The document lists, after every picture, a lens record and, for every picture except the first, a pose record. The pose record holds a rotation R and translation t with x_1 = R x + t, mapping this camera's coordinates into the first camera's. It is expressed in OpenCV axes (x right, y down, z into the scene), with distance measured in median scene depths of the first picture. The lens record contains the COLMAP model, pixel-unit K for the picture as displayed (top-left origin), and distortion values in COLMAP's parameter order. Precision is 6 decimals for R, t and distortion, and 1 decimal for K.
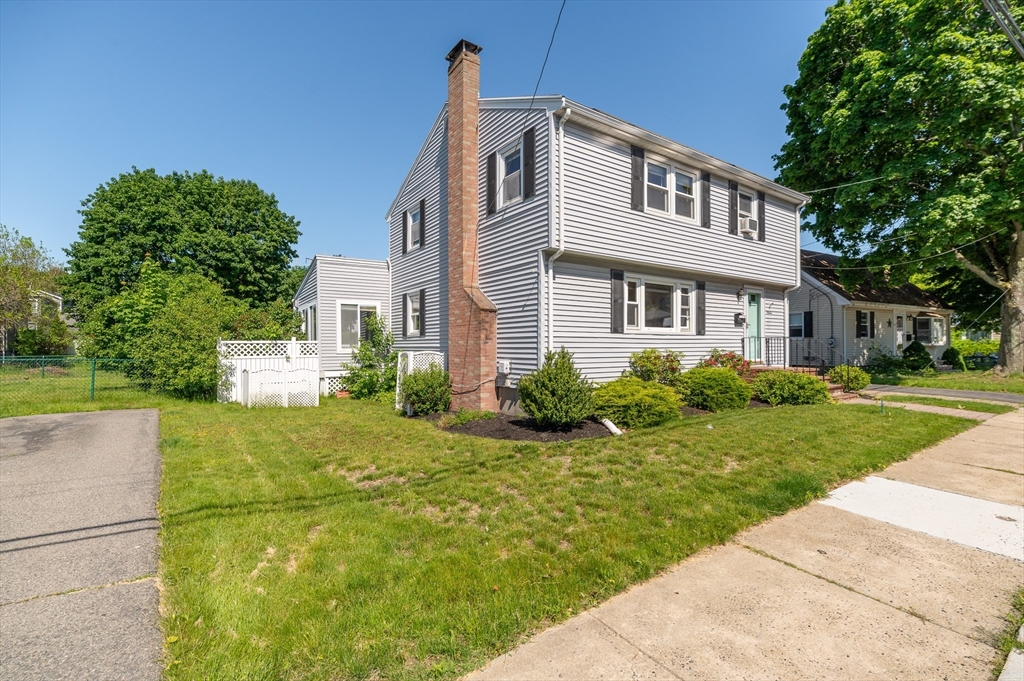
lens RADIAL K [[448.5, 0, 513.8], [0, 448.5, 344.5], [0, 0, 1]] dist [0.004416, 0.000527]
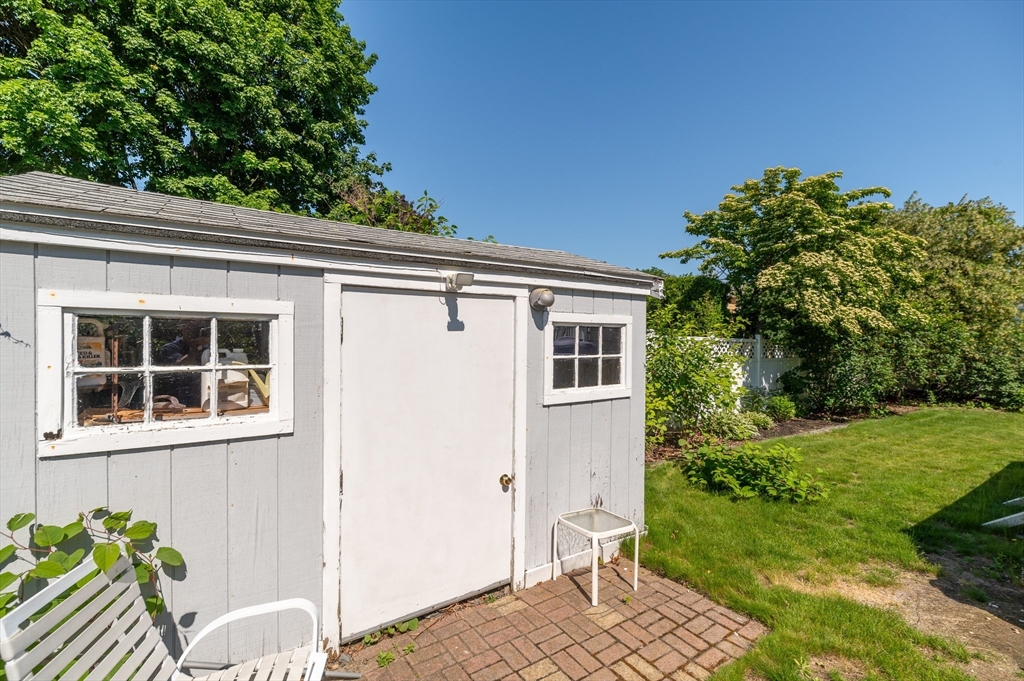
lens RADIAL K [[448.5, 0, 507.6], [0, 448.5, 342.9], [0, 0, 1]] dist [0.004416, 0.000527]
pose [[0.999615, 0.020583, -0.018624, -1.960152], [-0.020610, 0.999787, -0.001226, 0.126260], [0.018595, 0.001609, 0.999826, 3.239073]]
